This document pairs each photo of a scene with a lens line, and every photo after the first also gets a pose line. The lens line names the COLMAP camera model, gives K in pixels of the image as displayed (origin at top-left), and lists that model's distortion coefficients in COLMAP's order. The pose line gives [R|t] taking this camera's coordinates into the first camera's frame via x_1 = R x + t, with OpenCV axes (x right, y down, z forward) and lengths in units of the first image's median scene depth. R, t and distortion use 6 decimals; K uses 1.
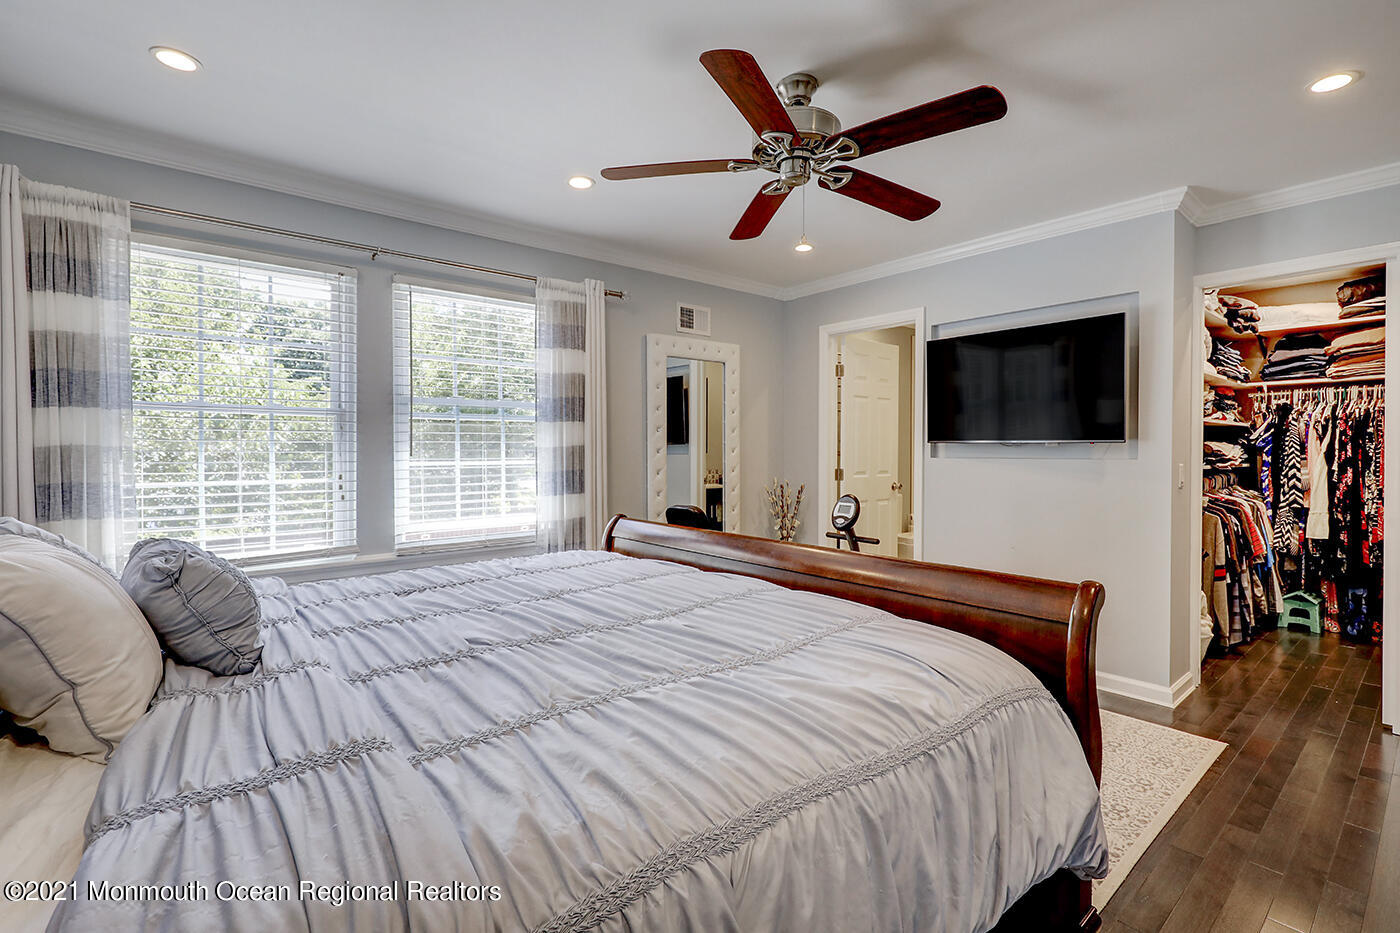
lens RADIAL K [[635.0, 0, 701.6], [0, 635.0, 460.1], [0, 0, 1]] dist [-0.002241, 0.000572]
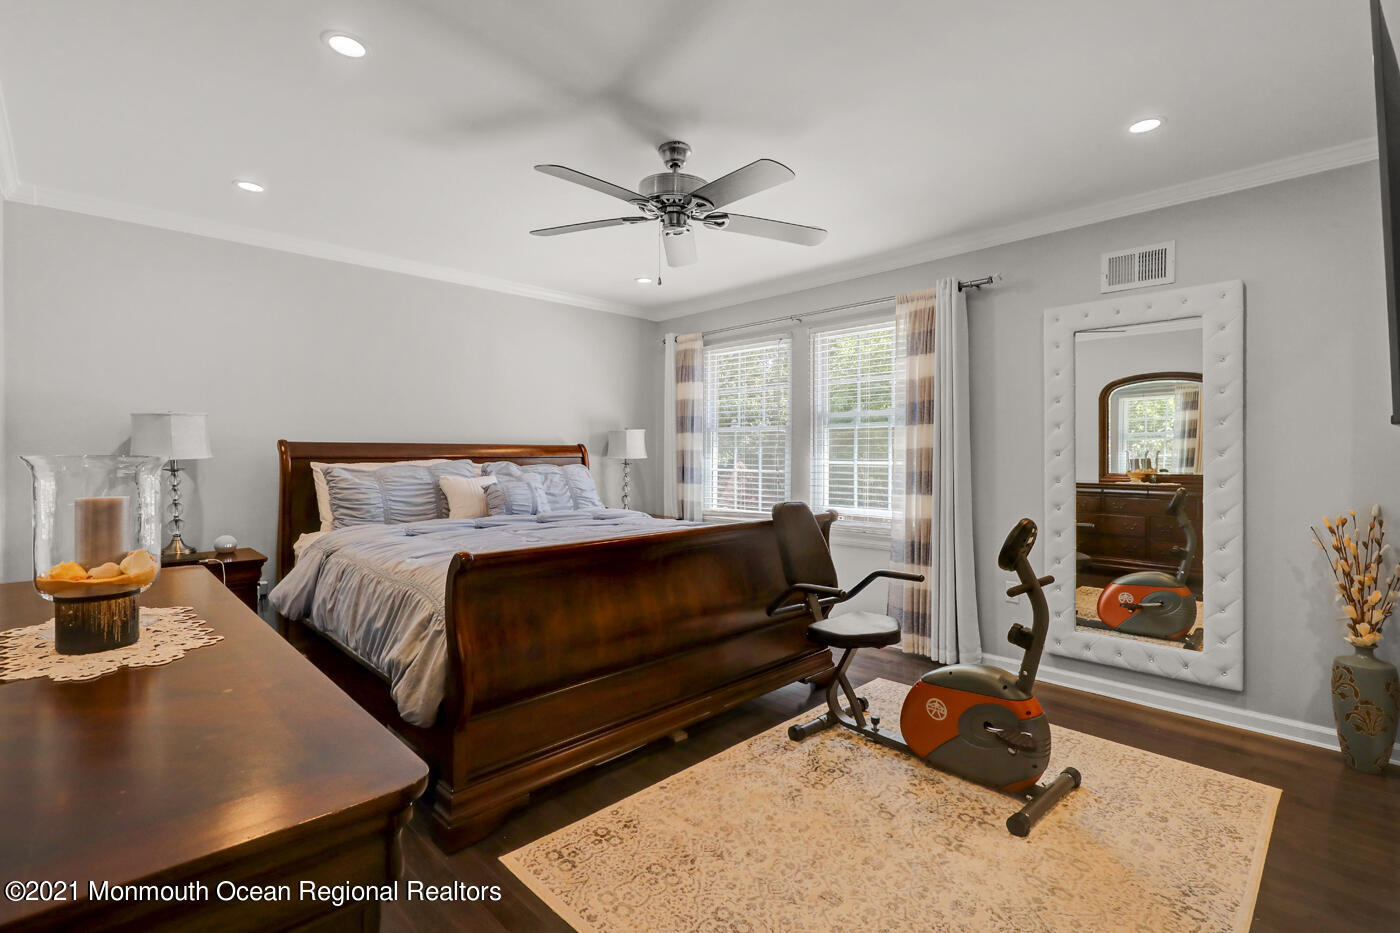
lens RADIAL K [[635.0, 0, 701.0], [0, 635.0, 459.9], [0, 0, 1]] dist [-0.002241, 0.000572]
pose [[0.076137, 0.010471, -0.997042, 0.840831], [-0.019376, 0.999772, 0.009020, -0.005963], [0.996909, 0.018632, 0.076322, 0.598833]]
